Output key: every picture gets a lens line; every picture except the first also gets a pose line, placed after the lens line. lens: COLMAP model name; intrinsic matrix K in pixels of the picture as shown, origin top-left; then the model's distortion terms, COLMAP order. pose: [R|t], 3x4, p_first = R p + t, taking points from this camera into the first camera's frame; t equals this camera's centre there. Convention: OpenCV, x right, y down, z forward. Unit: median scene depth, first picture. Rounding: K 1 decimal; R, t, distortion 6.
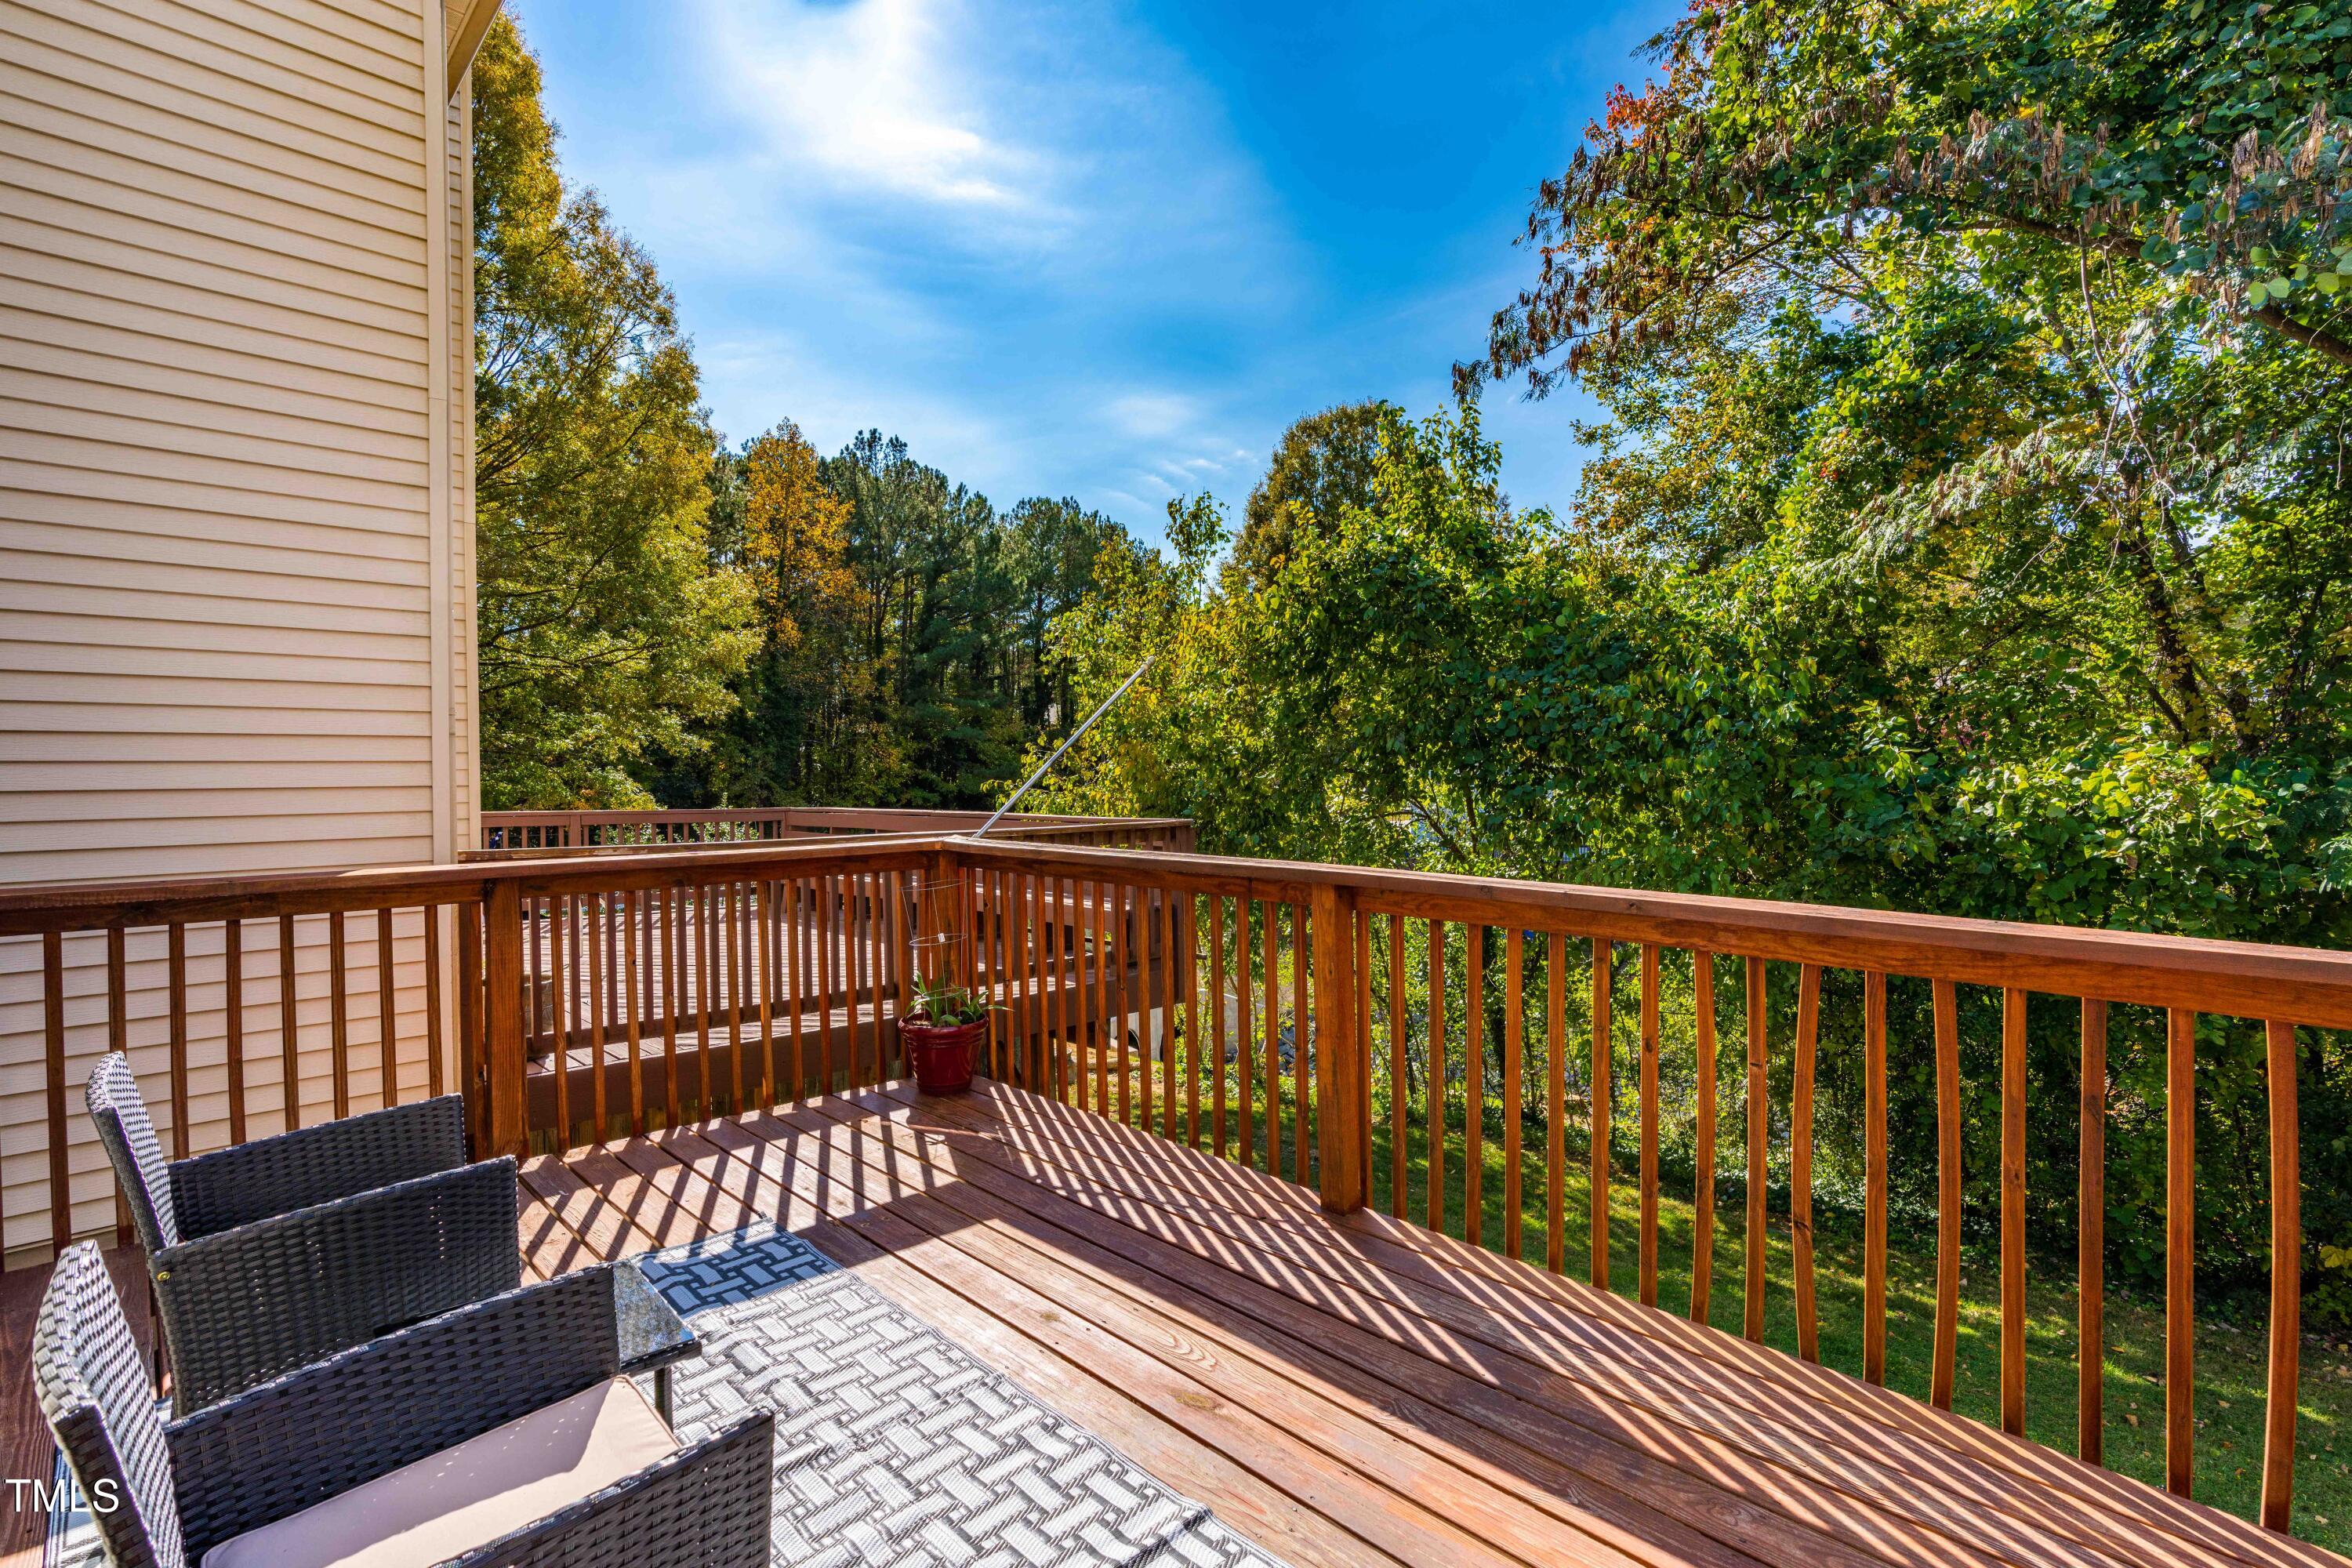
lens RADIAL K [[1121.9, 0, 1176.0], [0, 1121.9, 784.0], [0, 0, 1]] dist [-0.000399, -0.000042]
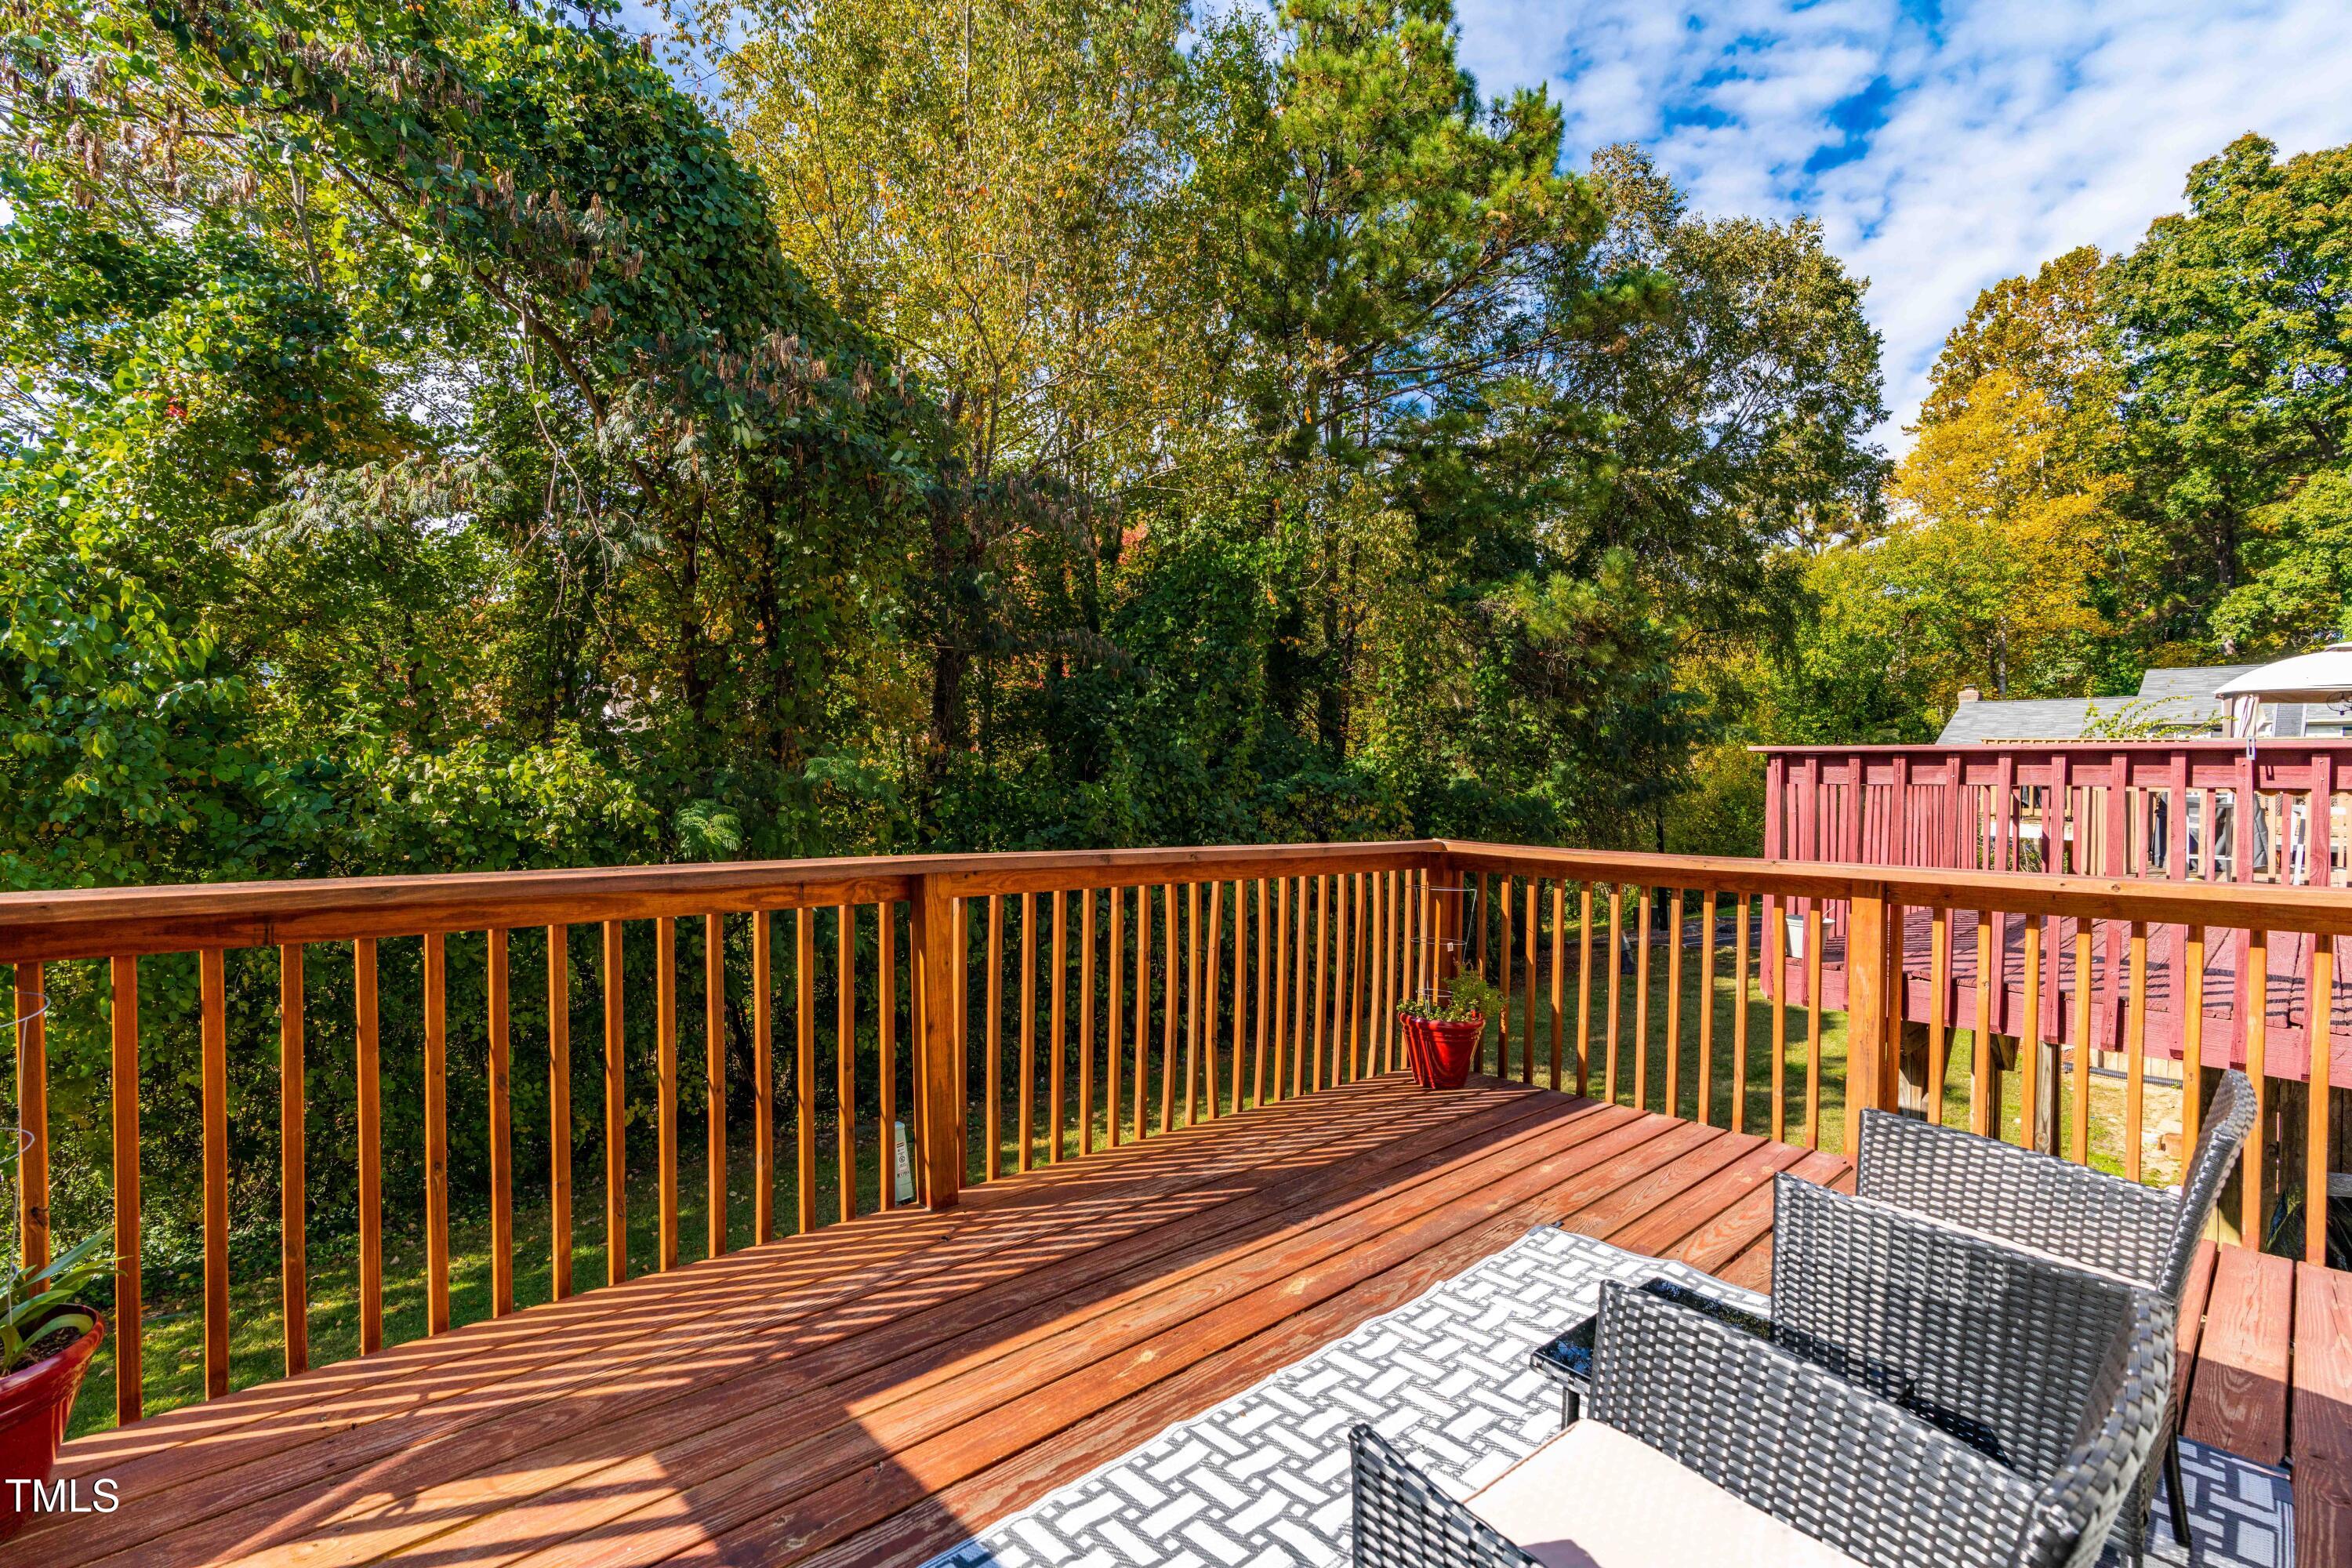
lens RADIAL K [[1059.3, 0, 1176.0], [0, 1059.3, 784.0], [0, 0, 1]] dist [0.001235, 0.000319]
pose [[0.029730, -0.002305, 0.999555, -0.710788], [-0.000383, 0.999997, 0.002318, 0.012503], [-0.999558, -0.000452, 0.029729, 0.709370]]
